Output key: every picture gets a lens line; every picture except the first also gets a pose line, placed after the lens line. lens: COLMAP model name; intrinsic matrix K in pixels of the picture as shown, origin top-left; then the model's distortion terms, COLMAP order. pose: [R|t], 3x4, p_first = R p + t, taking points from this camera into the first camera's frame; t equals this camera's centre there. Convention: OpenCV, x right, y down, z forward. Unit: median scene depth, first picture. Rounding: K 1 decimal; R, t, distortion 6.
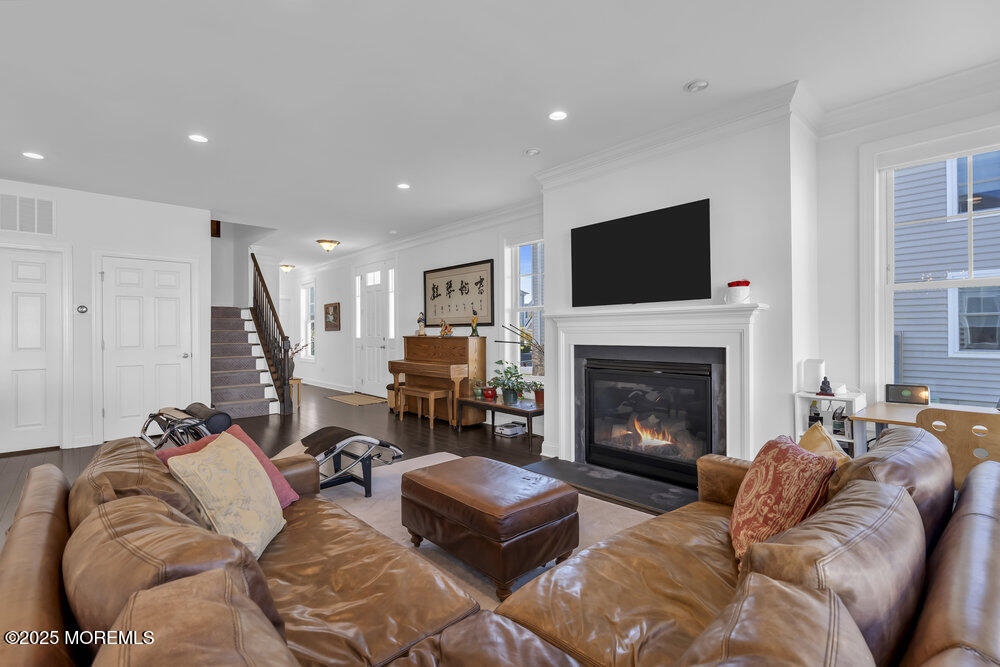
lens RADIAL K [[453.0, 0, 497.2], [0, 453.0, 330.5], [0, 0, 1]] dist [-0.001675, 0.000757]
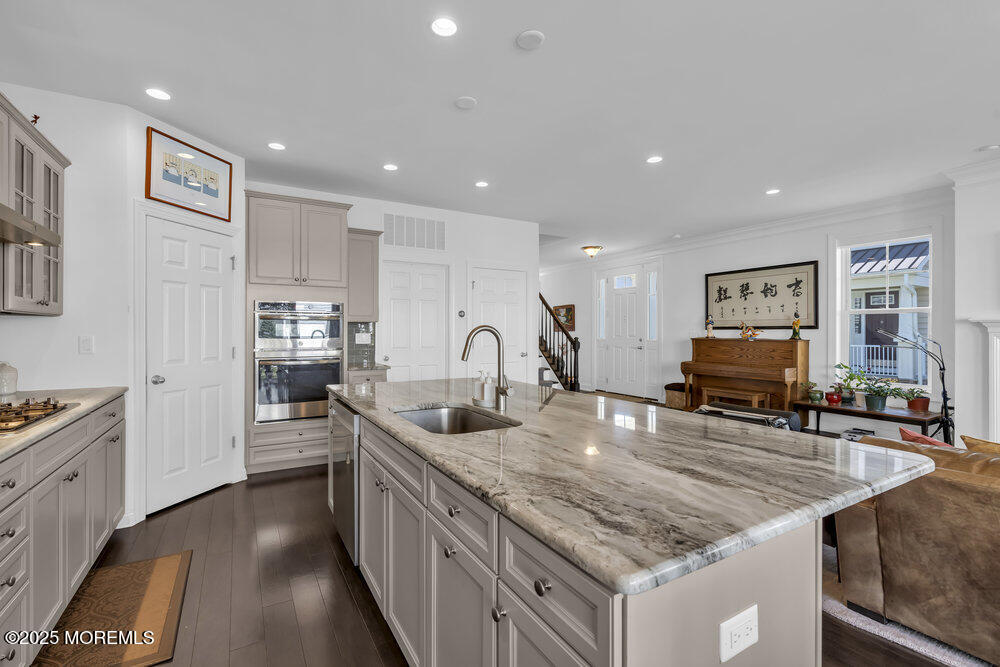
lens RADIAL K [[448.8, 0, 498.8], [0, 448.8, 331.0], [0, 0, 1]] dist [-0.004964, 0.000715]
pose [[0.978127, 0.005762, -0.207930, -0.481499], [-0.004966, 0.999978, 0.004354, -0.006436], [0.207951, -0.003226, 0.978134, -0.088257]]
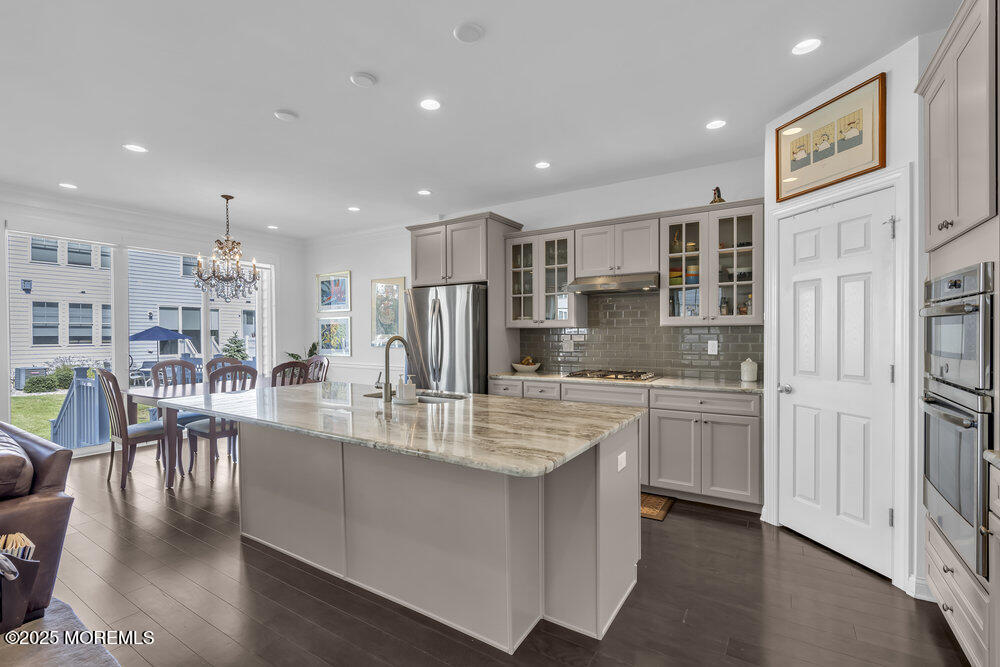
lens RADIAL K [[448.8, 0, 498.8], [0, 448.8, 331.0], [0, 0, 1]] dist [-0.004964, 0.000715]
pose [[-0.963679, 0.007970, -0.266943, -0.544939], [0.010899, 0.999896, -0.009491, -0.008036], [0.266840, -0.012056, -0.963666, 0.739124]]
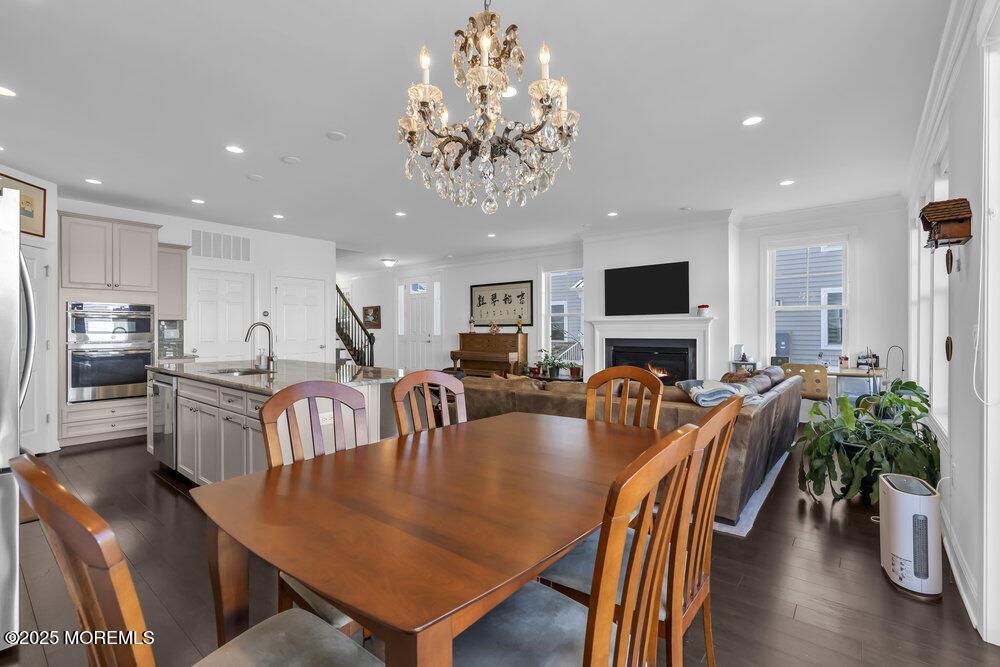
lens RADIAL K [[453.0, 0, 497.2], [0, 453.0, 330.5], [0, 0, 1]] dist [-0.001675, 0.000757]
pose [[0.990358, 0.002943, 0.138497, -0.322898], [-0.003539, 0.999986, 0.004055, -0.001726], [-0.138483, -0.004506, 0.990355, -0.424493]]
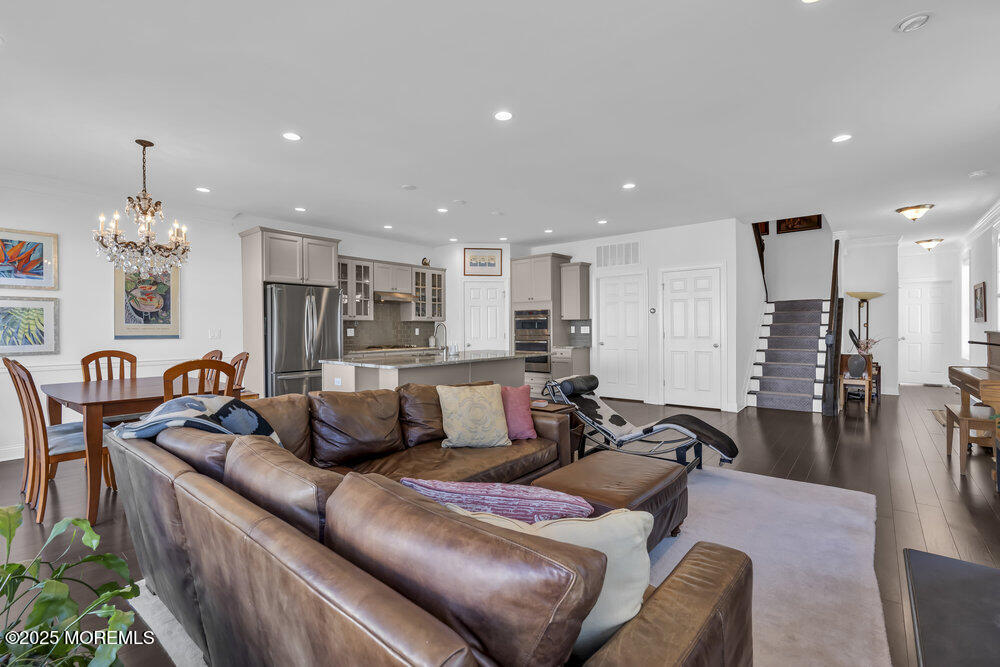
lens RADIAL K [[453.0, 0, 497.2], [0, 453.0, 330.5], [0, 0, 1]] dist [-0.001675, 0.000757]
pose [[0.137230, 0.007829, -0.990508, 0.390048], [0.009871, 0.999908, 0.009271, -0.000842], [0.990490, -0.011050, 0.137140, 0.243744]]
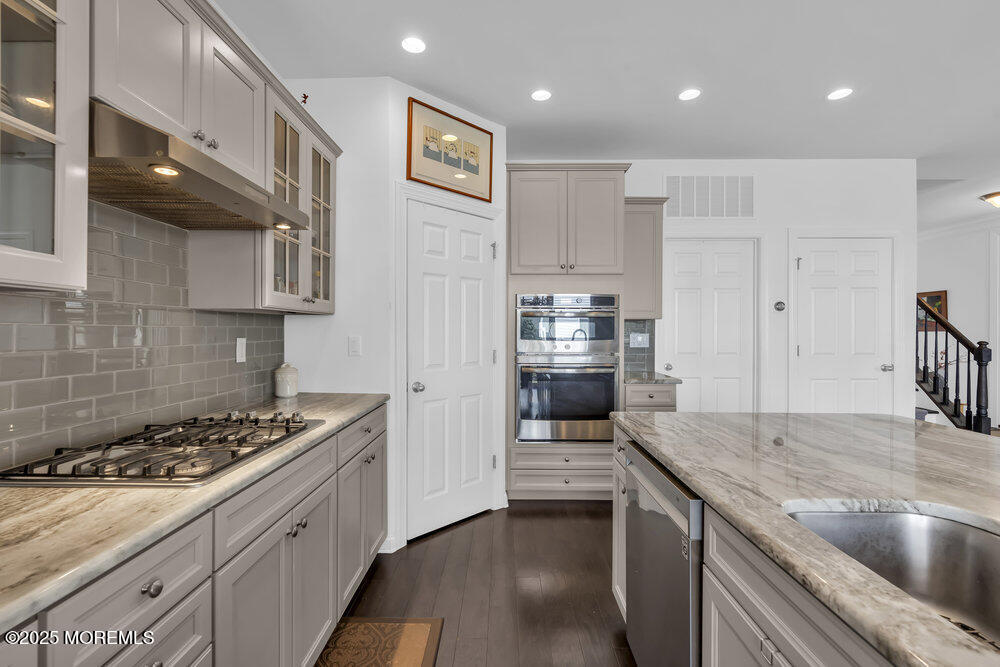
lens RADIAL K [[448.8, 0, 498.8], [0, 448.8, 331.0], [0, 0, 1]] dist [-0.004964, 0.000715]
pose [[0.732919, 0.007260, -0.680277, -0.611077], [-0.002655, 0.999966, 0.007811, -0.005976], [0.680311, -0.003919, 0.732913, 0.063531]]
